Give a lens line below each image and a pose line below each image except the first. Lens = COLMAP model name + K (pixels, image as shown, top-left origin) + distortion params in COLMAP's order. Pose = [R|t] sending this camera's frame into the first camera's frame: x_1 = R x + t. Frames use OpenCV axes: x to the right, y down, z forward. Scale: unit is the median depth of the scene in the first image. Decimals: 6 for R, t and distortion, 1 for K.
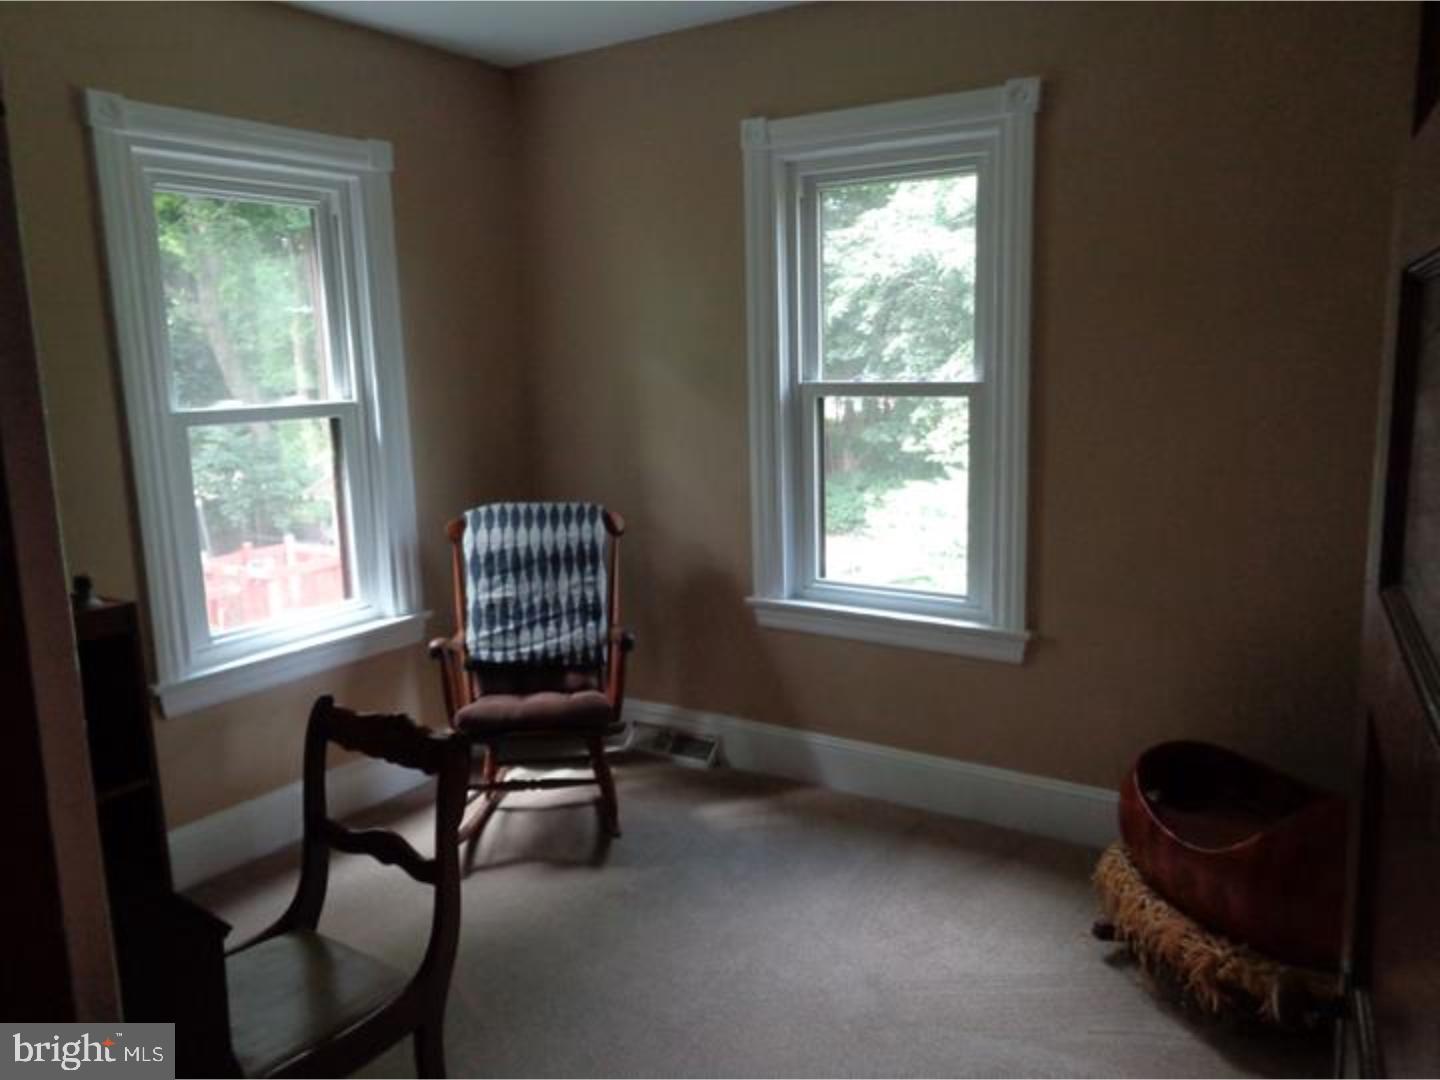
lens RADIAL K [[1078.8, 0, 721.0], [0, 1078.8, 539.9], [0, 0, 1]] dist [-0.005415, 0.000880]
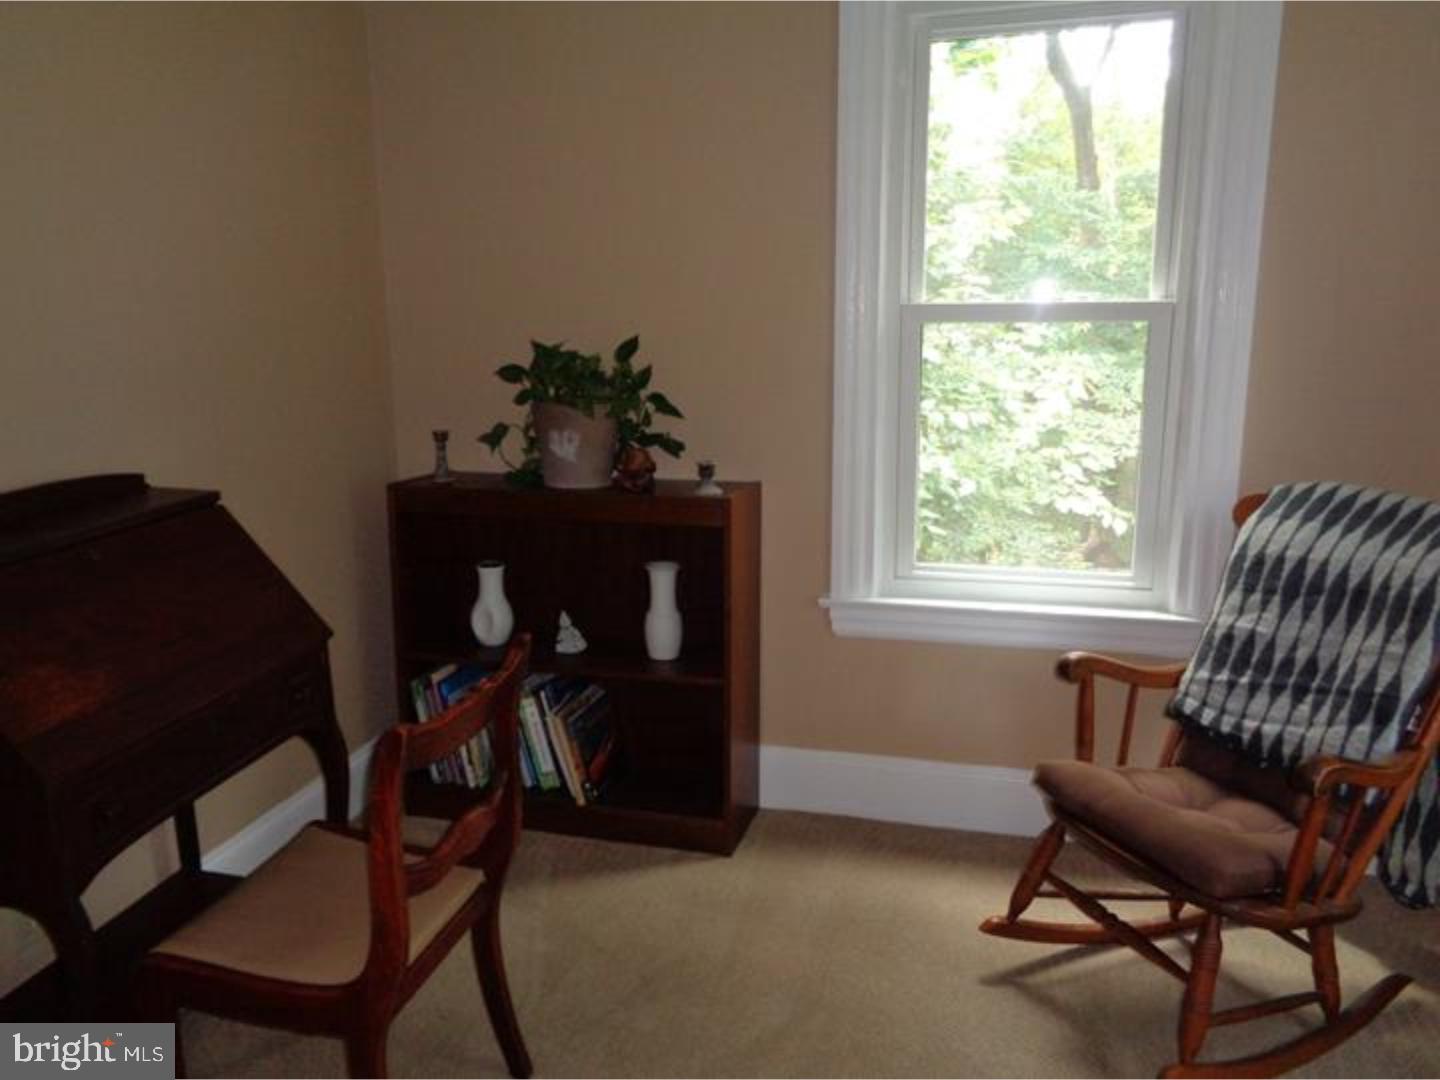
lens RADIAL K [[1078.8, 0, 718.4], [0, 1078.8, 537.0], [0, 0, 1]] dist [-0.005415, 0.000880]
pose [[0.297351, 0.228502, -0.927022, 0.263029], [-0.150093, 0.970054, 0.190965, -0.069830], [0.942897, 0.082356, 0.322743, 0.510426]]
